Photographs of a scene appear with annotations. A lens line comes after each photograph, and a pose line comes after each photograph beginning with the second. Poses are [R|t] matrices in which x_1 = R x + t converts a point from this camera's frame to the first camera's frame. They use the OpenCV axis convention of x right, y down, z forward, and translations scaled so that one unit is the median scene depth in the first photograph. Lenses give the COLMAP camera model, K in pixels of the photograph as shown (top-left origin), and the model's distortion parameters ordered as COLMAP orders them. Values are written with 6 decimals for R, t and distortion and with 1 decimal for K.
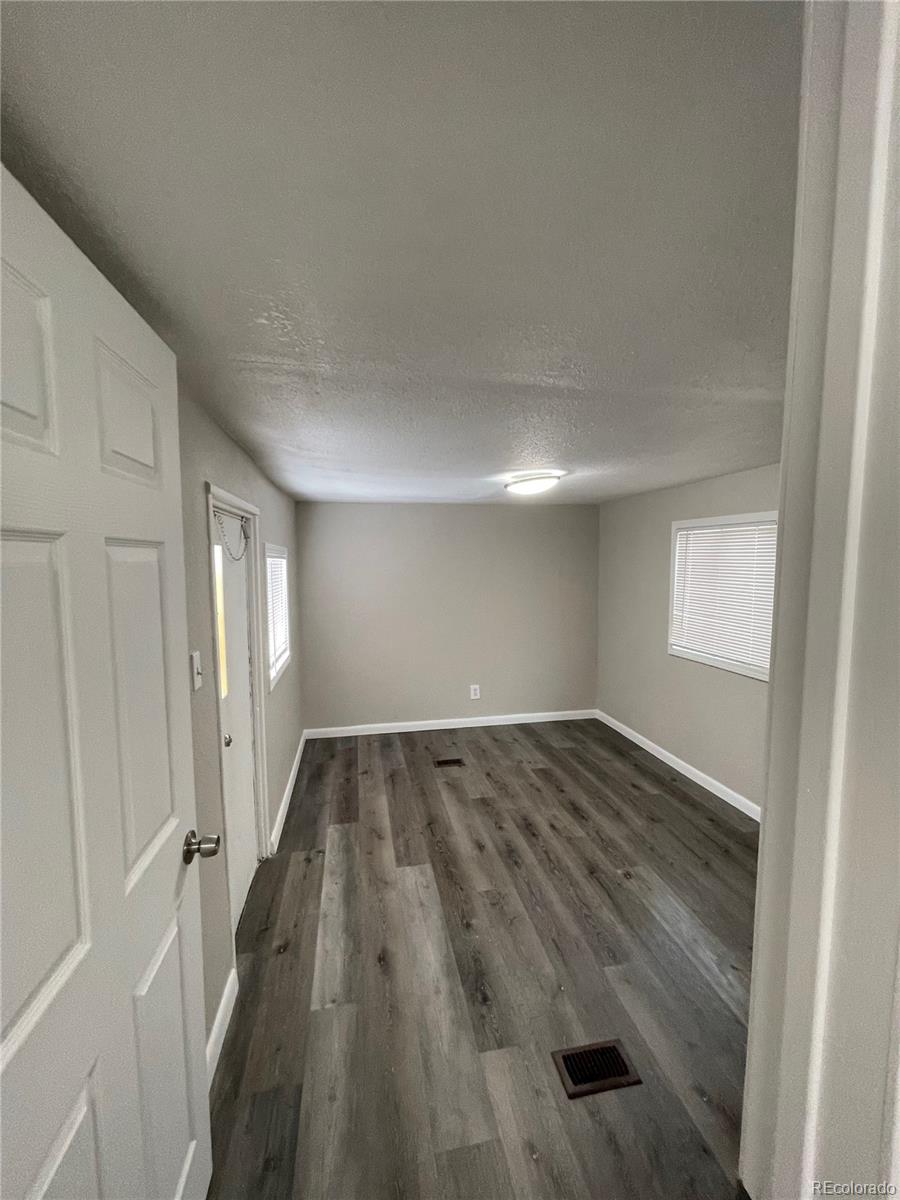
lens RADIAL K [[485.6, 0, 447.6], [0, 485.6, 602.3], [0, 0, 1]] dist [0.000704, 0.000172]
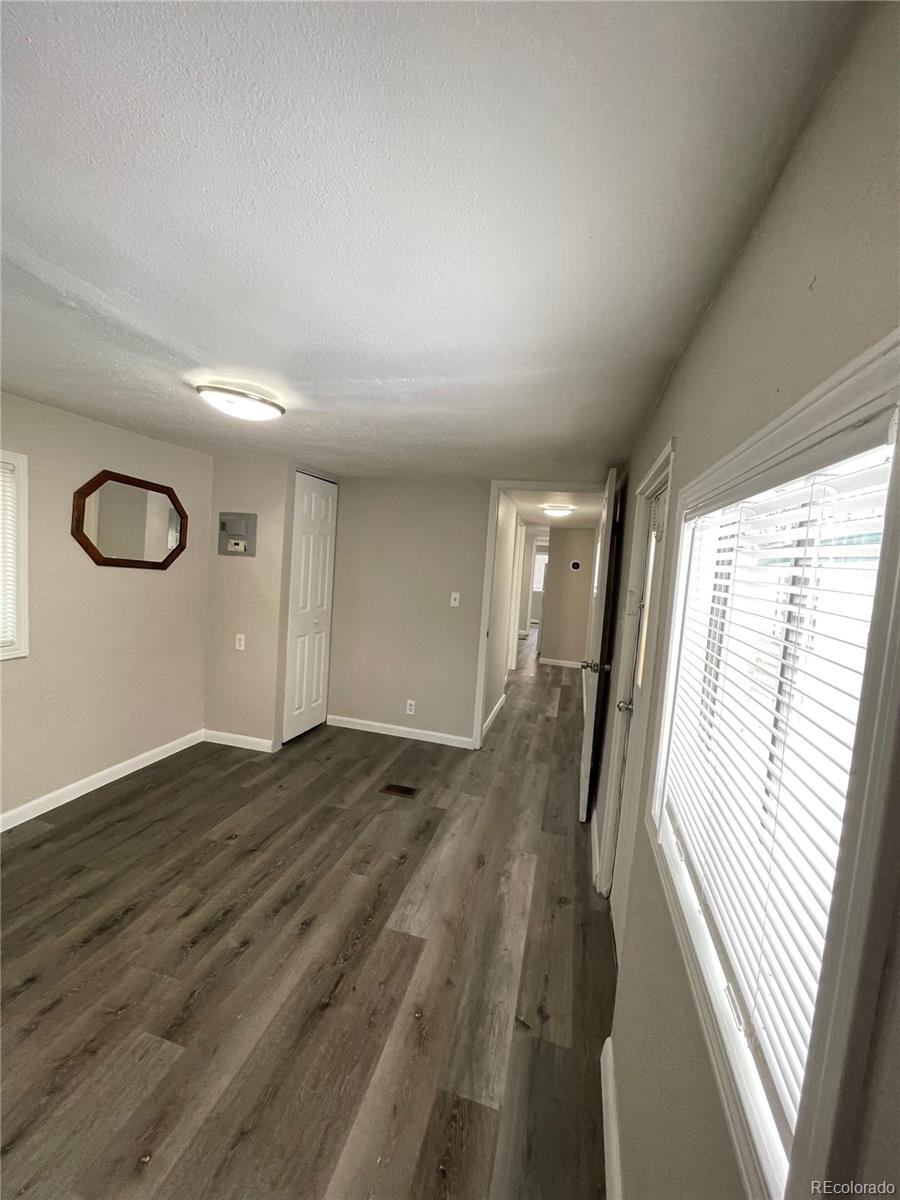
lens RADIAL K [[485.6, 0, 448.9], [0, 485.6, 599.4], [0, 0, 1]] dist [0.000704, 0.000172]
pose [[-0.899455, -0.085827, 0.428503, -0.404193], [-0.020742, 0.987804, 0.154313, -0.088549], [-0.436521, 0.129910, -0.890266, 1.553092]]
